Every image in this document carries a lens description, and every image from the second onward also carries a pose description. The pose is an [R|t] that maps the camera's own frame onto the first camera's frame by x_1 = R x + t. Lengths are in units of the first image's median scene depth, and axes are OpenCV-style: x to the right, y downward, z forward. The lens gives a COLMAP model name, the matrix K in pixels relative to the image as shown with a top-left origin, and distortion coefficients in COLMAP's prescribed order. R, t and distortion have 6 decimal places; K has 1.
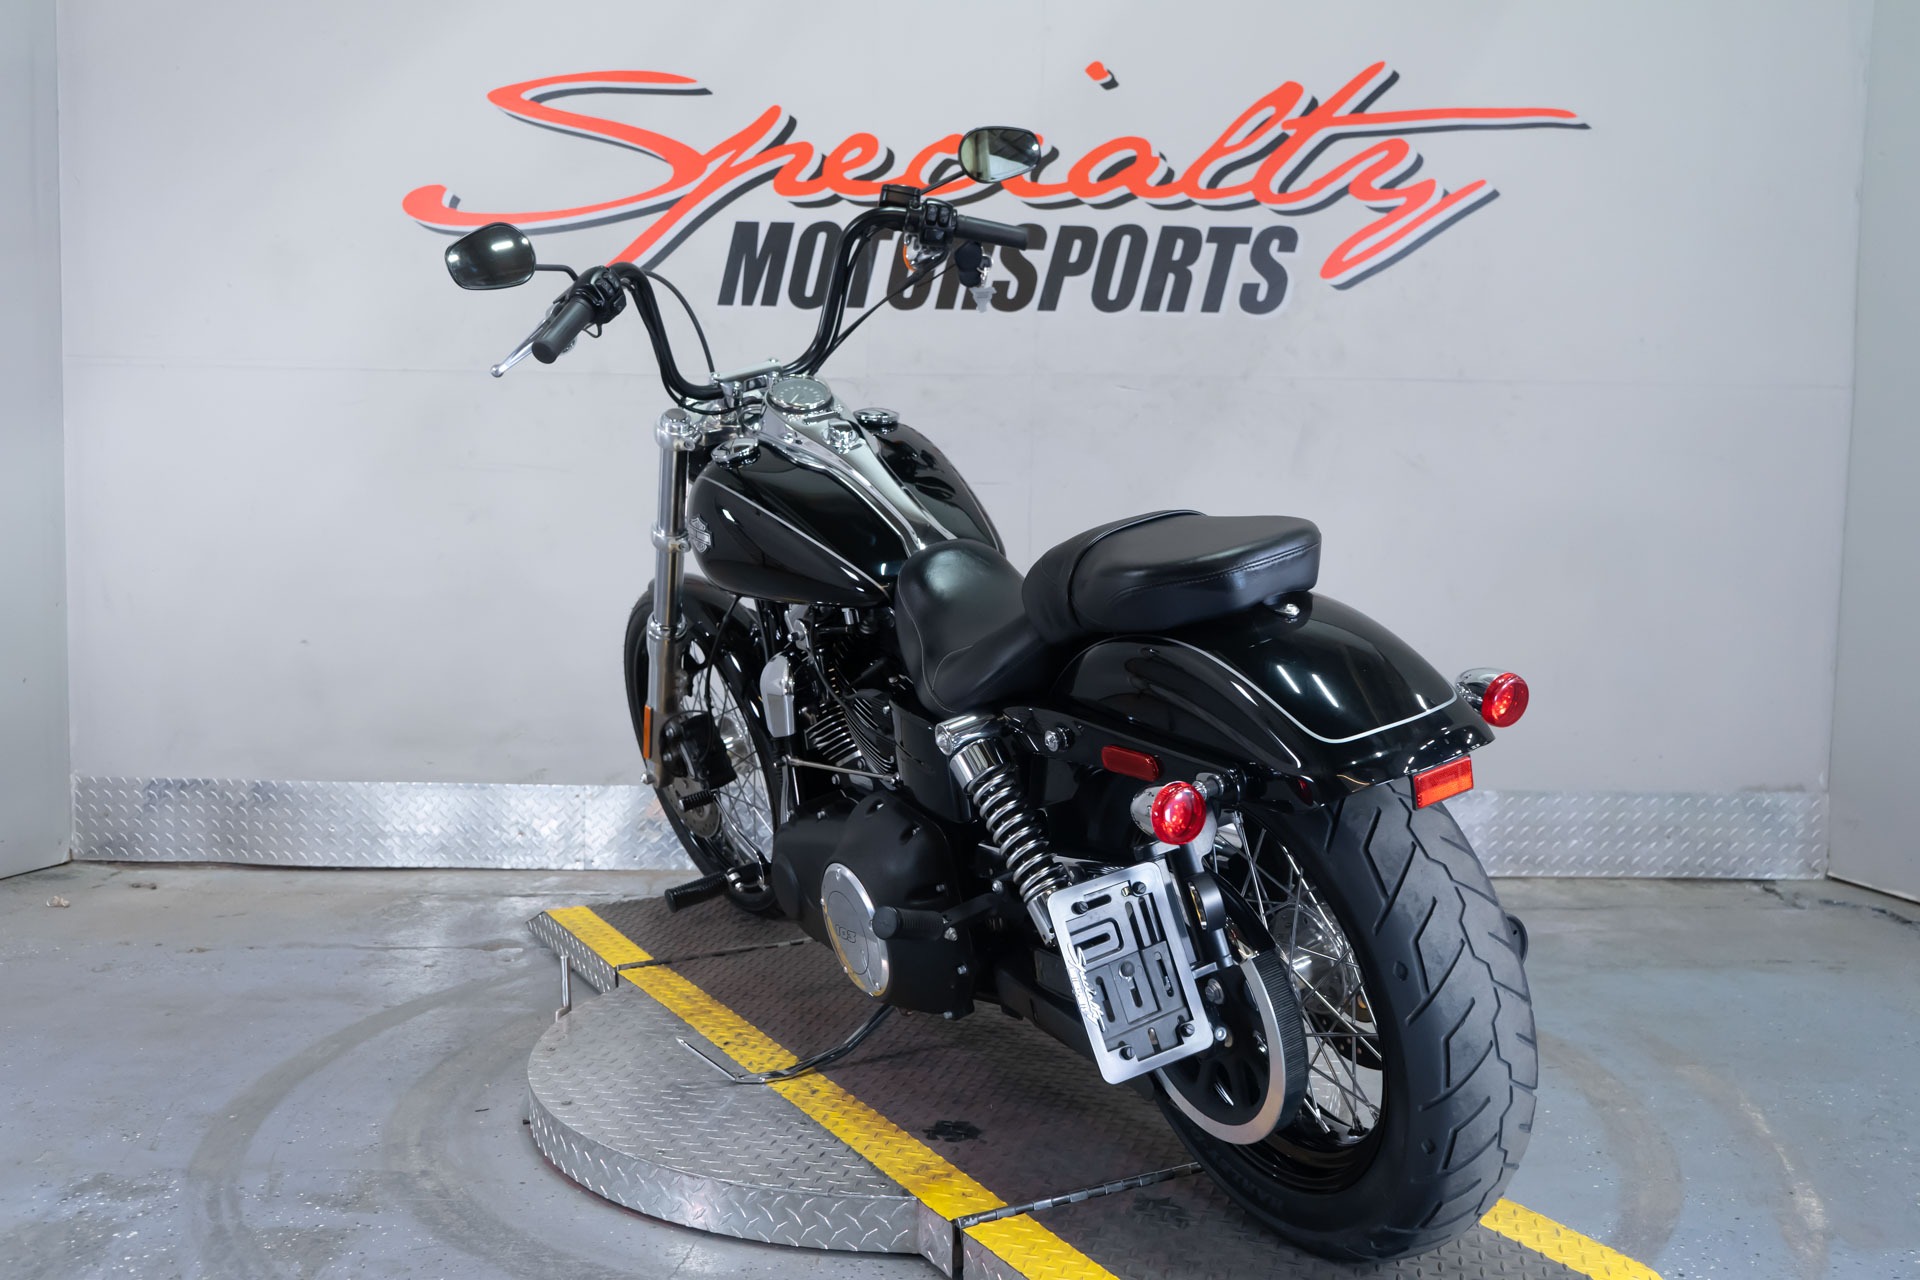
lens RADIAL K [[1842.3, 0, 960.0], [0, 1842.3, 640.0], [0, 0, 1]] dist [0.008832, 0.003152]
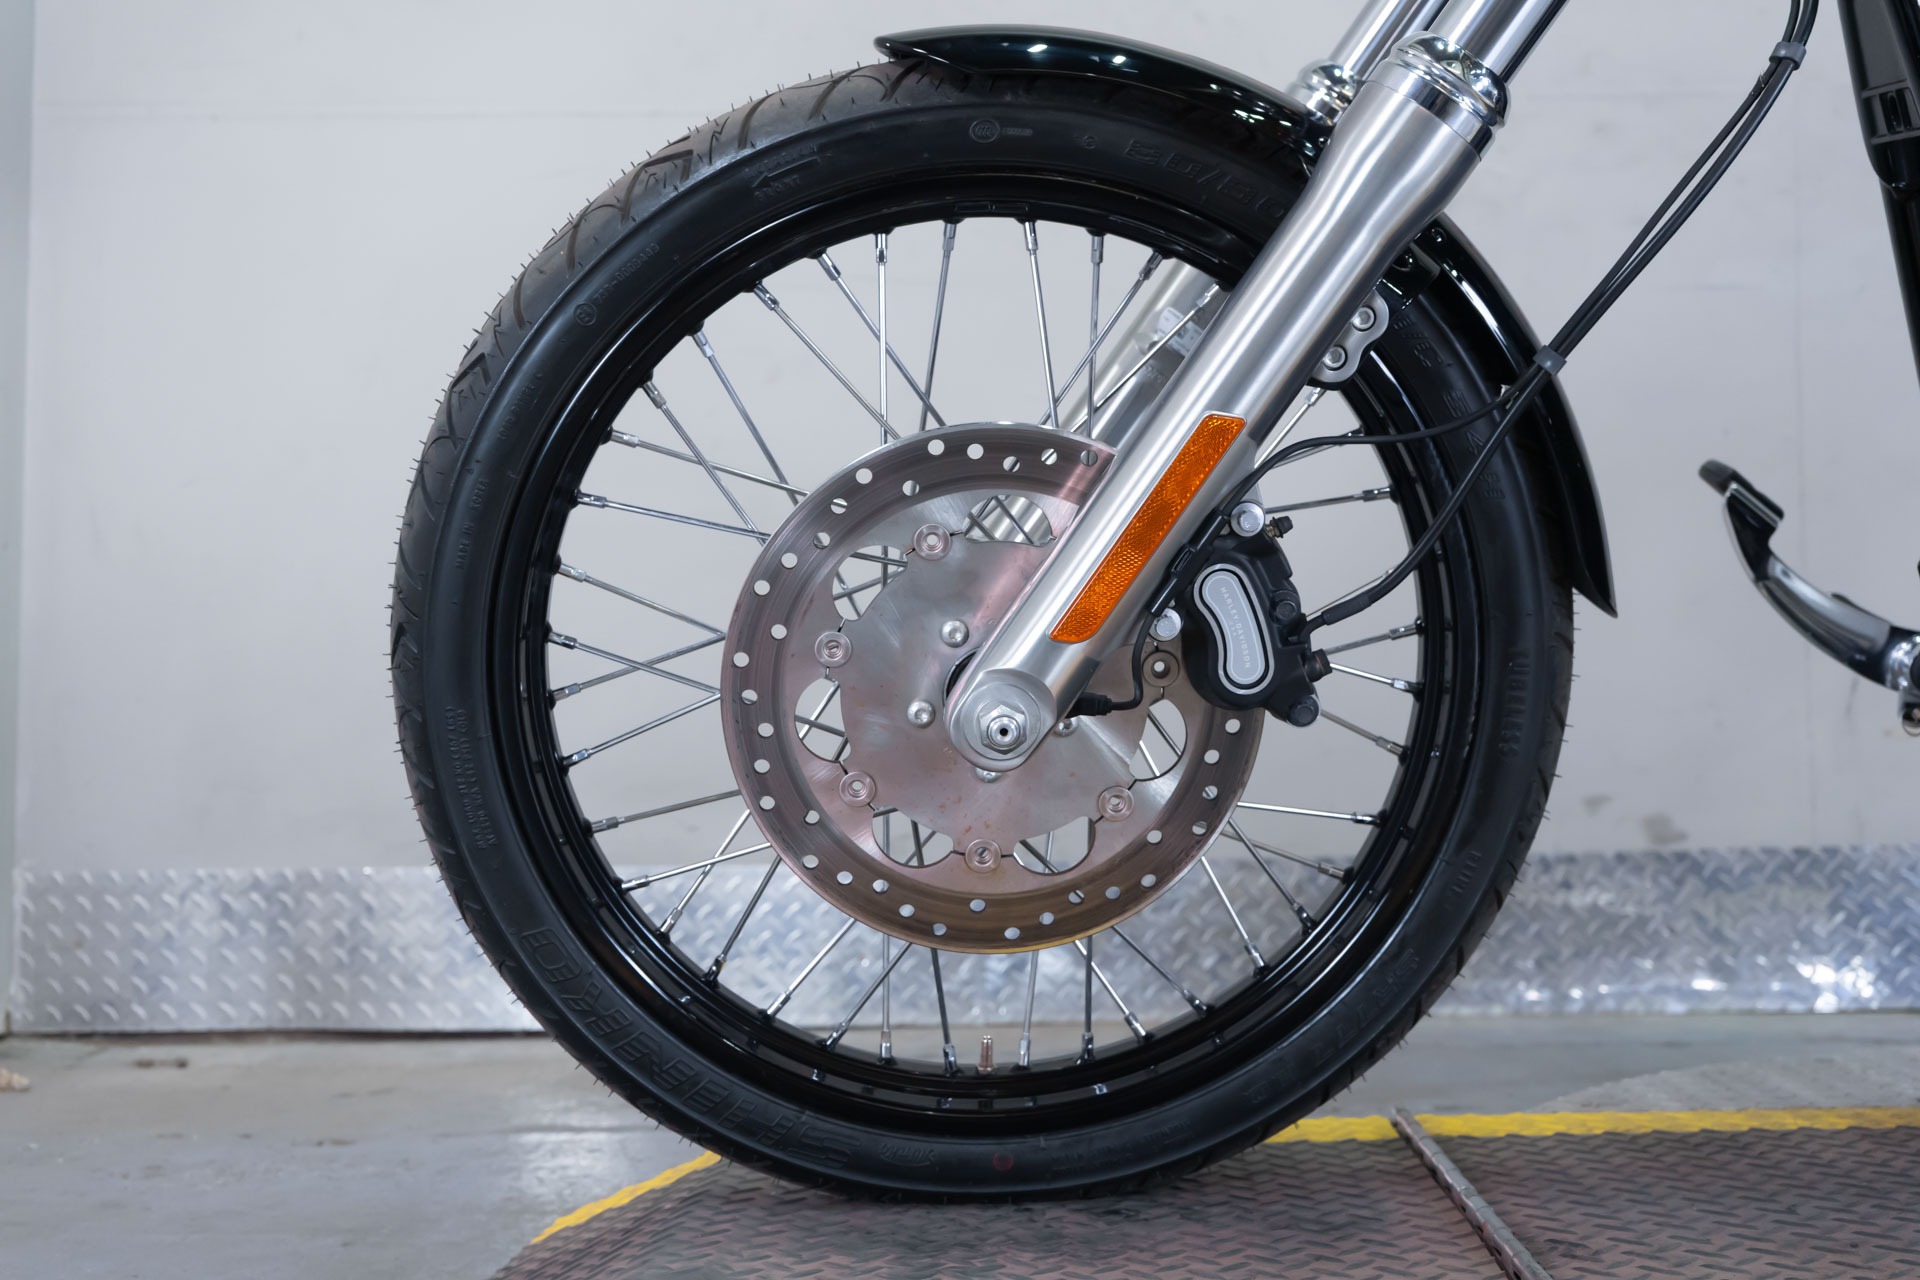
lens RADIAL K [[2193.4, 0, 960.0], [0, 2193.4, 640.0], [0, 0, 1]] dist [-0.131225, 0.325729]
pose [[0.999536, -0.021875, 0.021186, -0.221920], [0.024797, 0.988483, -0.149283, 0.107656], [-0.017677, 0.149740, 0.988567, 0.370460]]
